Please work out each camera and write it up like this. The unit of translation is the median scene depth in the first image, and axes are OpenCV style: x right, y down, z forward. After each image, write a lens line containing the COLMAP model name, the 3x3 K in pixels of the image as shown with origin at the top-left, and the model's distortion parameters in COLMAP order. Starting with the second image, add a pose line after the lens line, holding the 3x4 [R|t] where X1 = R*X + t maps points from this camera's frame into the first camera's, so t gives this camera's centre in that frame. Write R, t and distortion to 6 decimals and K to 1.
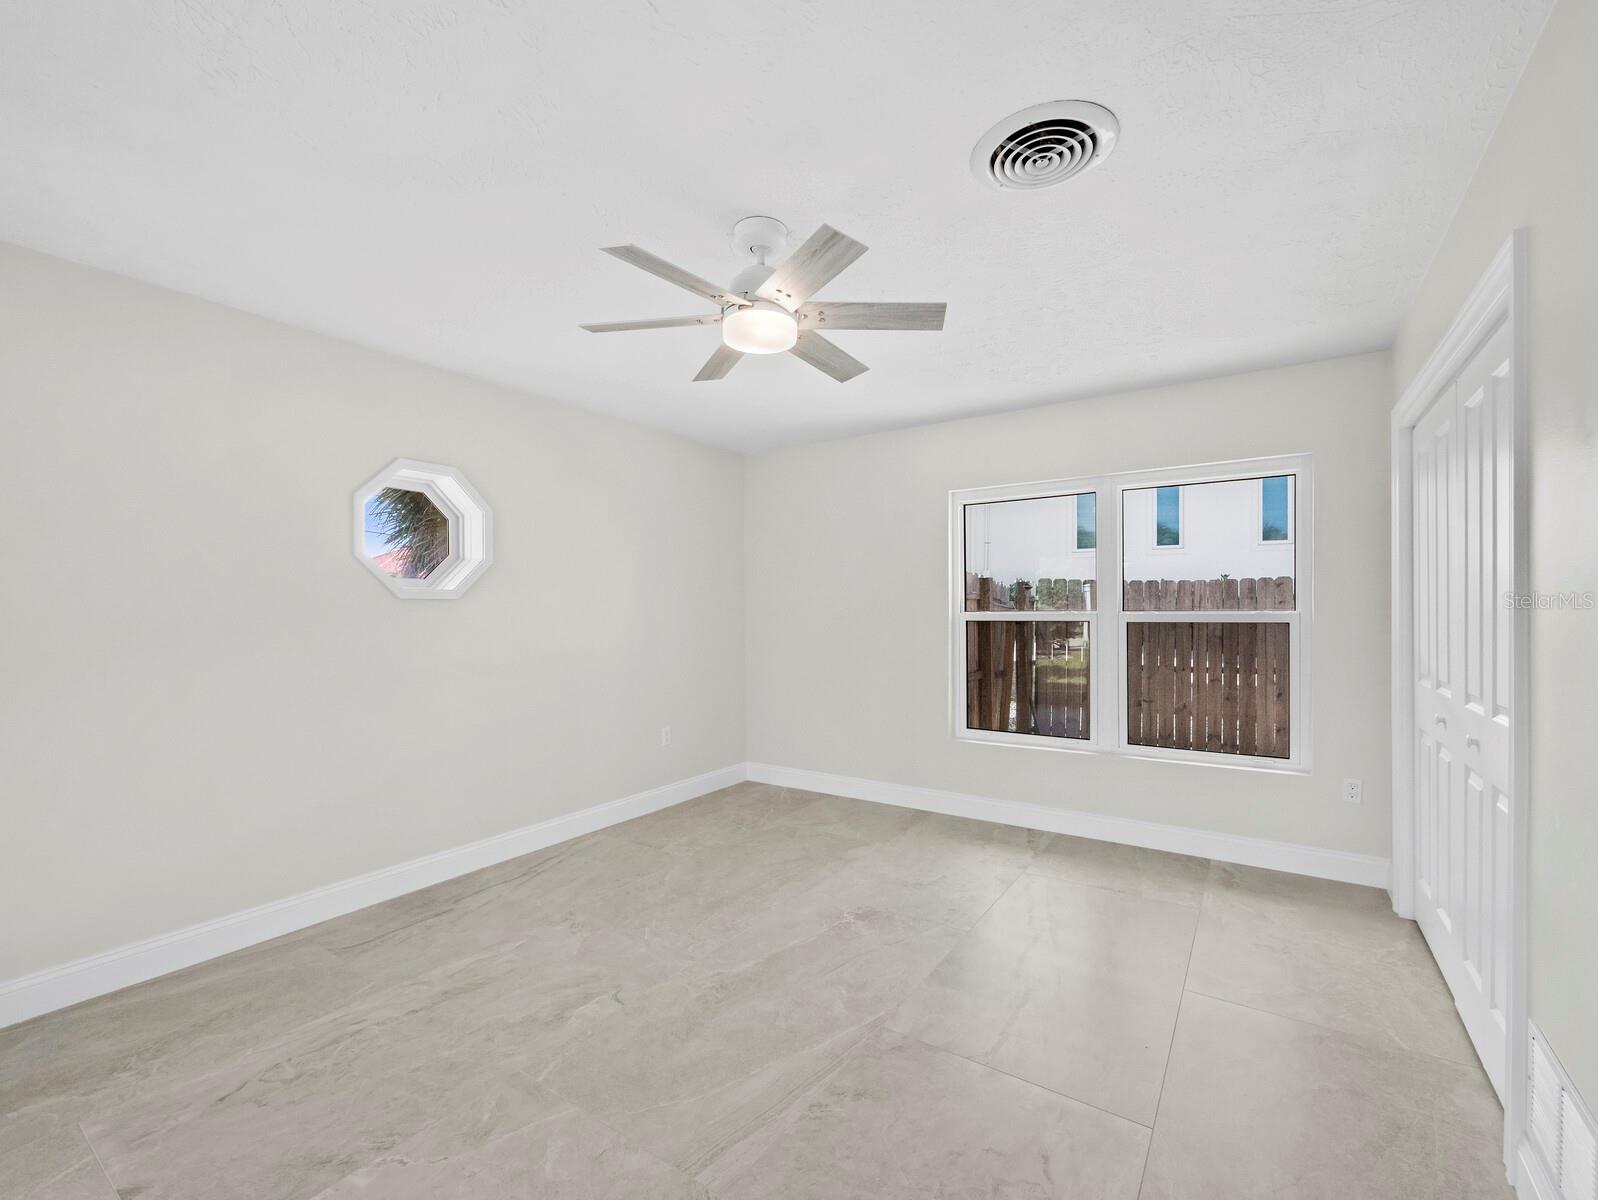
lens RADIAL K [[689.0, 0, 799.0], [0, 689.0, 600.0], [0, 0, 1]] dist [-0.002792, -0.000716]
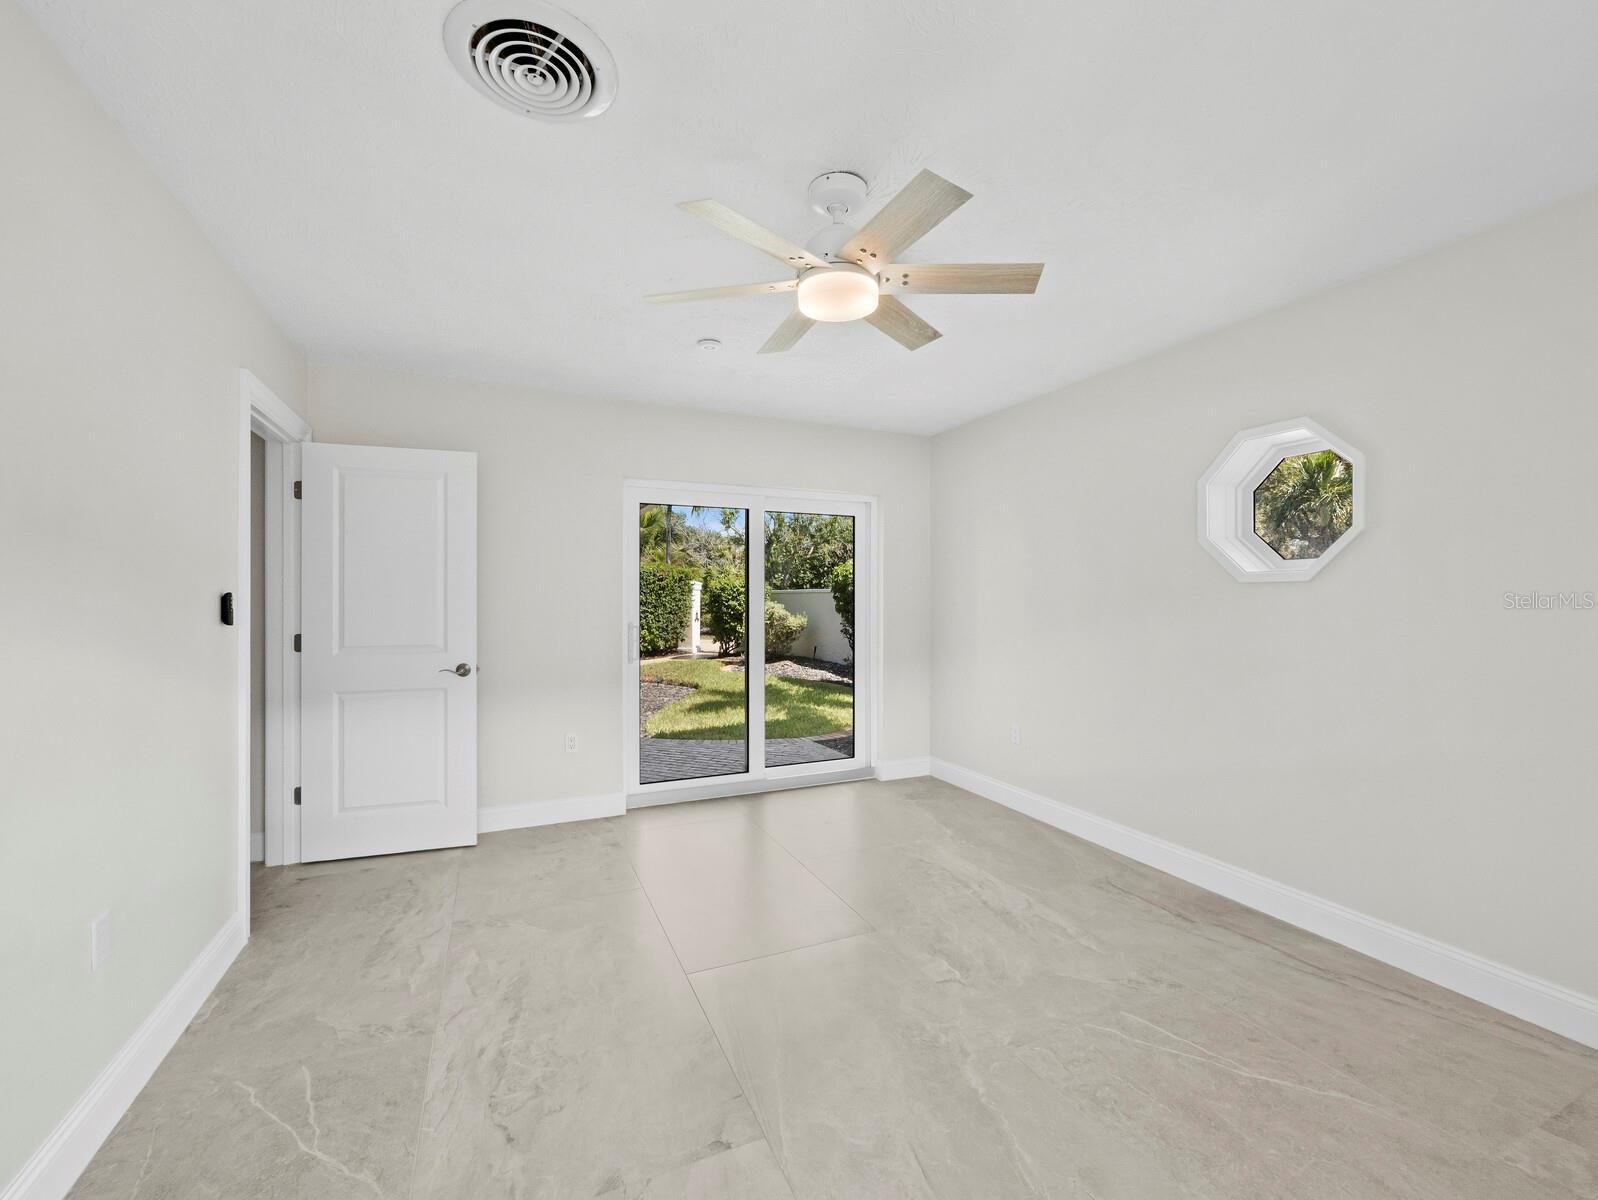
lens RADIAL K [[678.2, 0, 788.6], [0, 678.2, 603.5], [0, 0, 1]] dist [-0.001644, -0.000397]
pose [[-0.543073, 0.012489, -0.839593, 0.568938], [0.015319, 0.999870, 0.004965, 0.018959], [0.839546, -0.010165, -0.543194, 1.120452]]
